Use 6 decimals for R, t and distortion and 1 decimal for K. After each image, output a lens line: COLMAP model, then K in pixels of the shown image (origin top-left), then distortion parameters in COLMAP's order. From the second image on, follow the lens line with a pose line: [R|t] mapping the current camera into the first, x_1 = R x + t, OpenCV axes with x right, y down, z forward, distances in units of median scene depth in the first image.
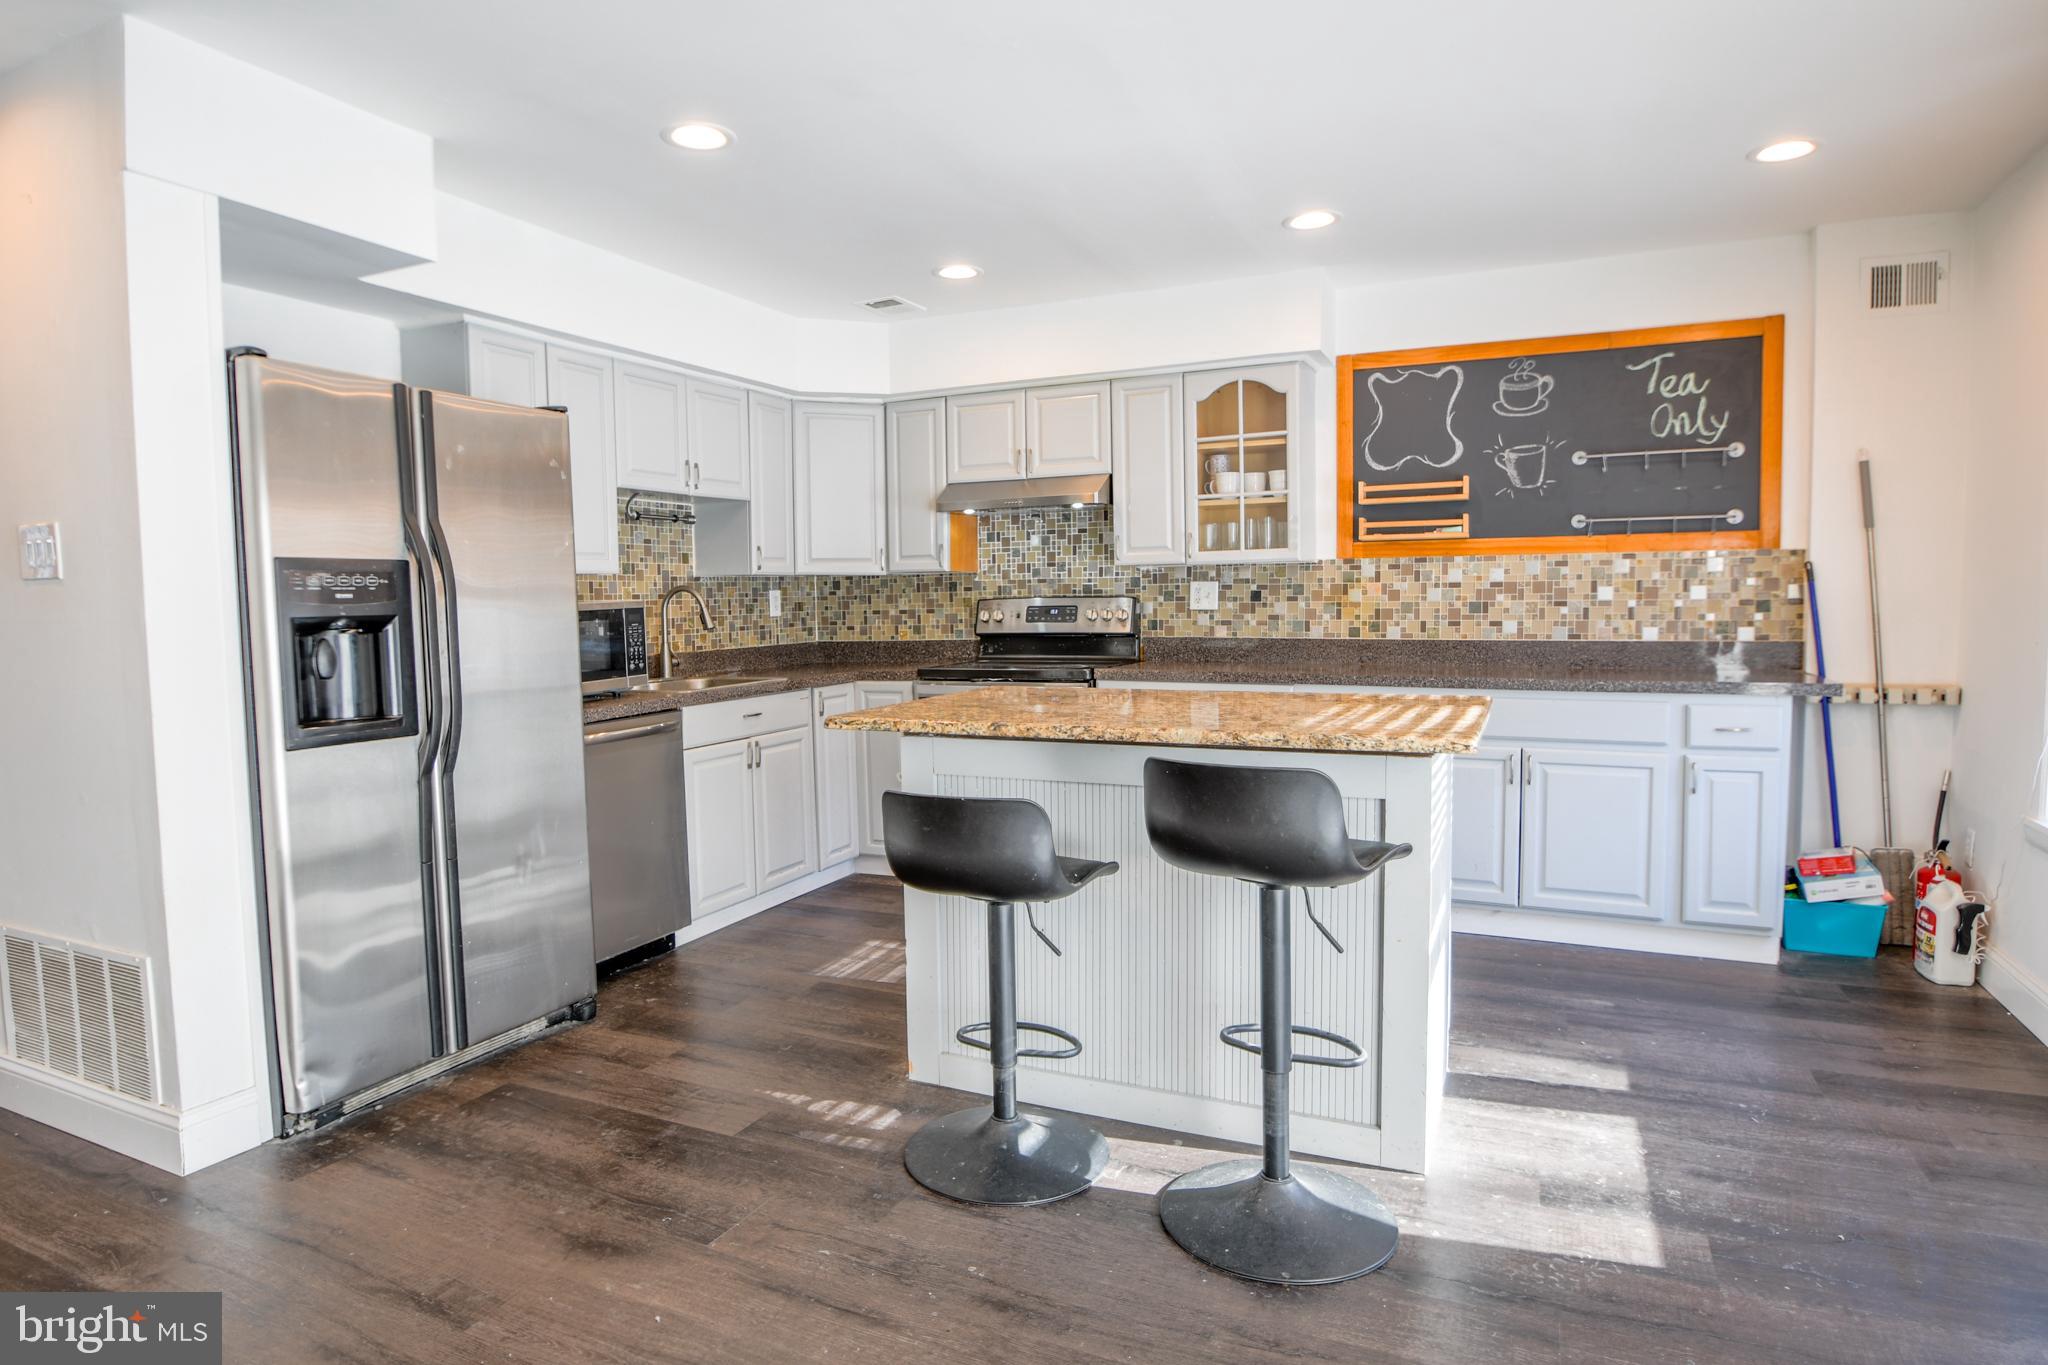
lens RADIAL K [[1118.3, 0, 1024.0], [0, 1118.3, 682.5], [0, 0, 1]] dist [-0.062673, 0.000037]
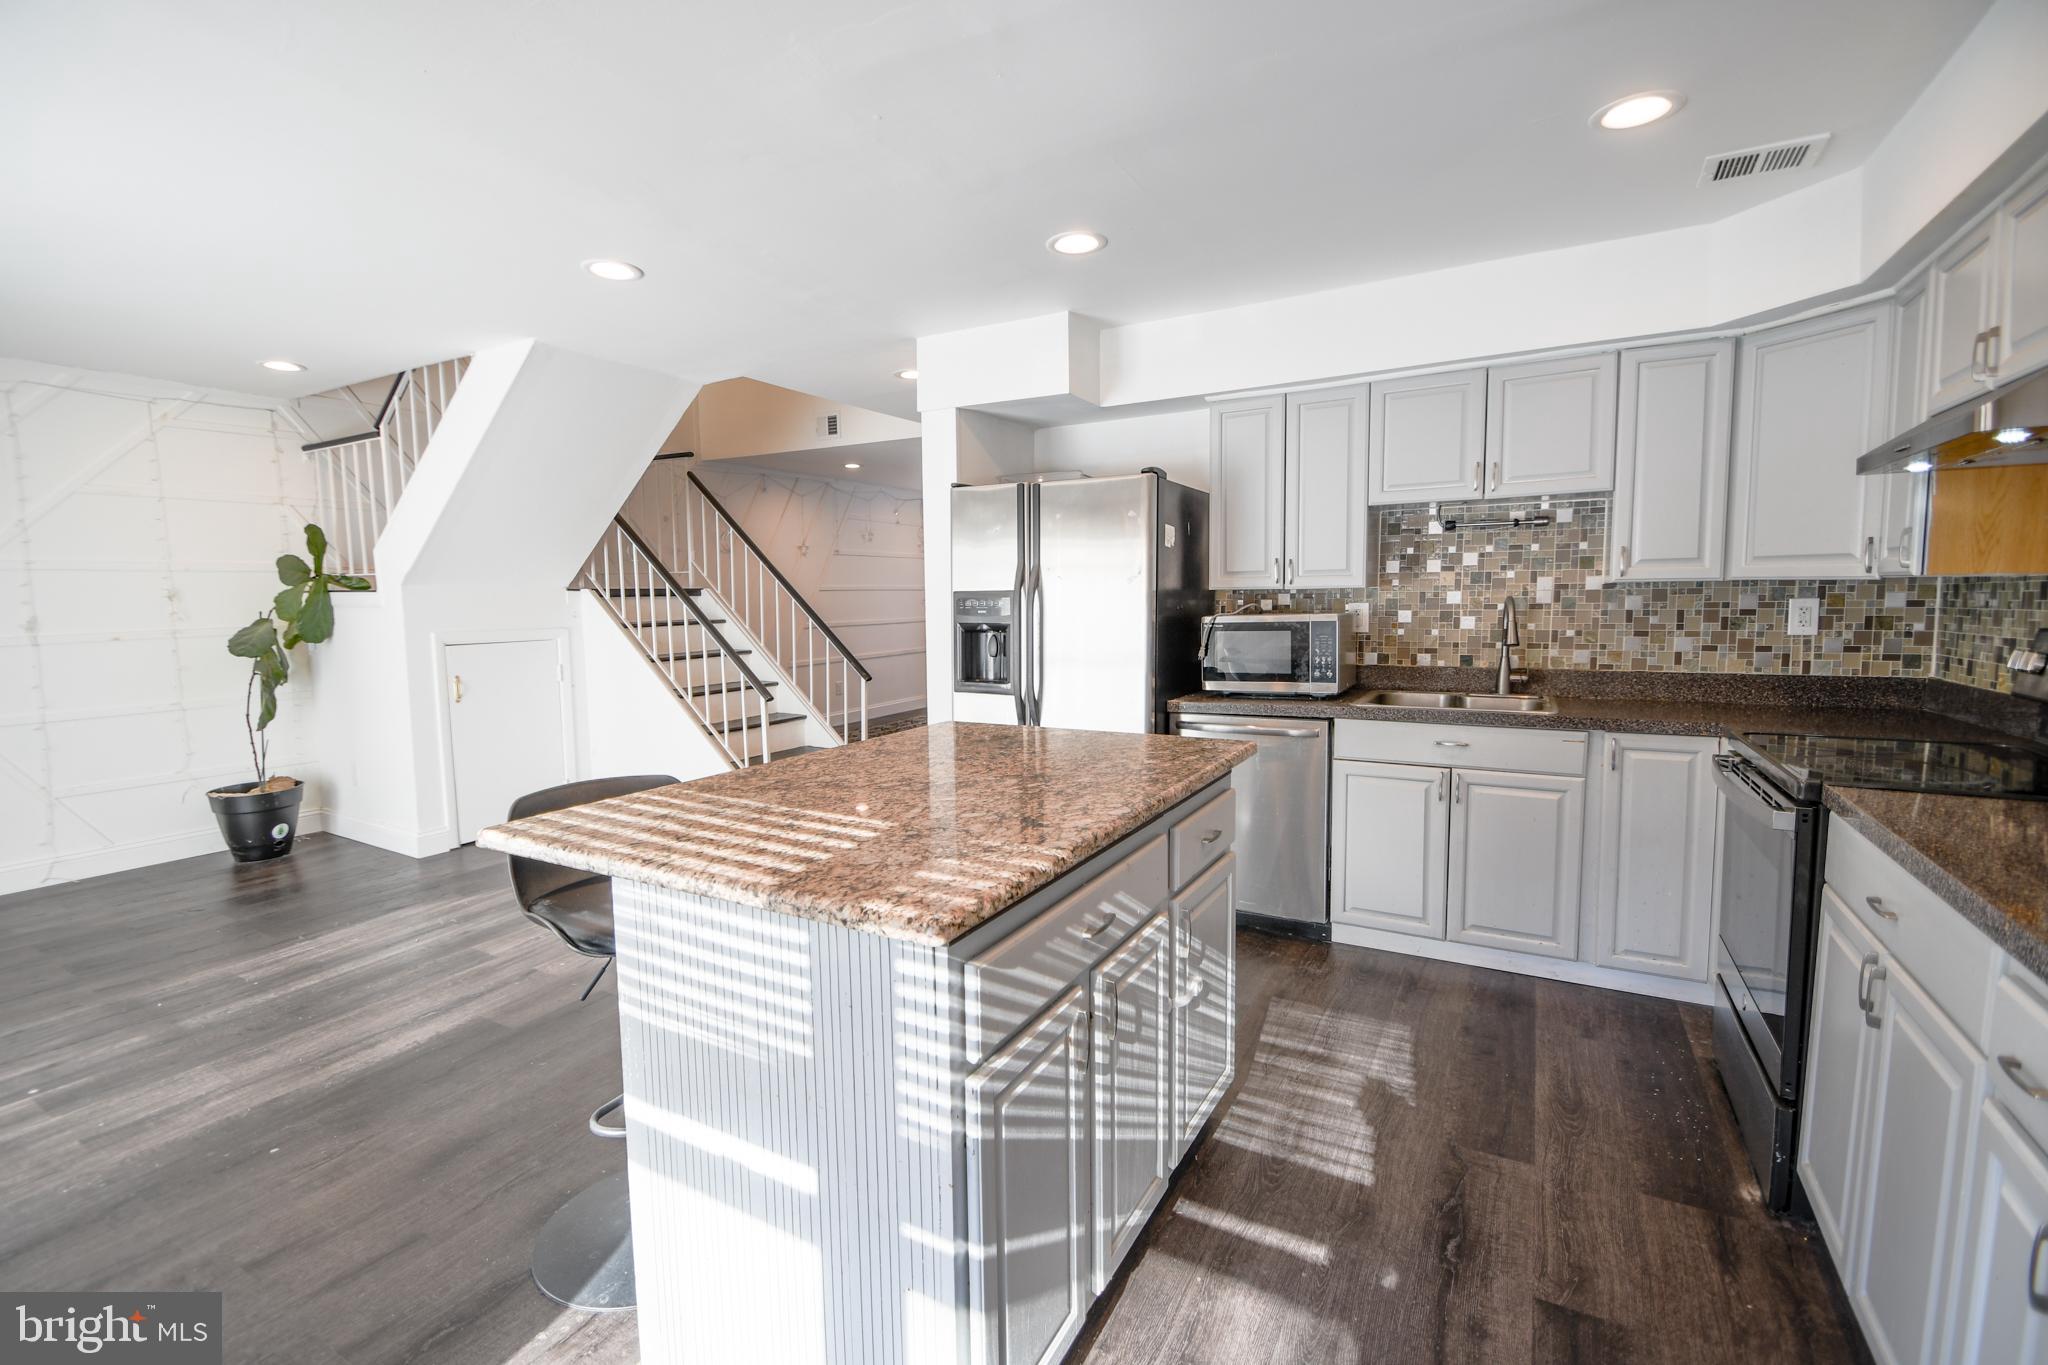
lens RADIAL K [[902.3, 0, 997.8], [0, 902.3, 677.1], [0, 0, 1]] dist [0.015800, -0.019818]
pose [[-0.099026, 0.108813, -0.989118, 0.474652], [-0.060973, 0.991472, 0.115176, -0.079956], [0.993215, 0.071715, -0.091547, 0.642897]]
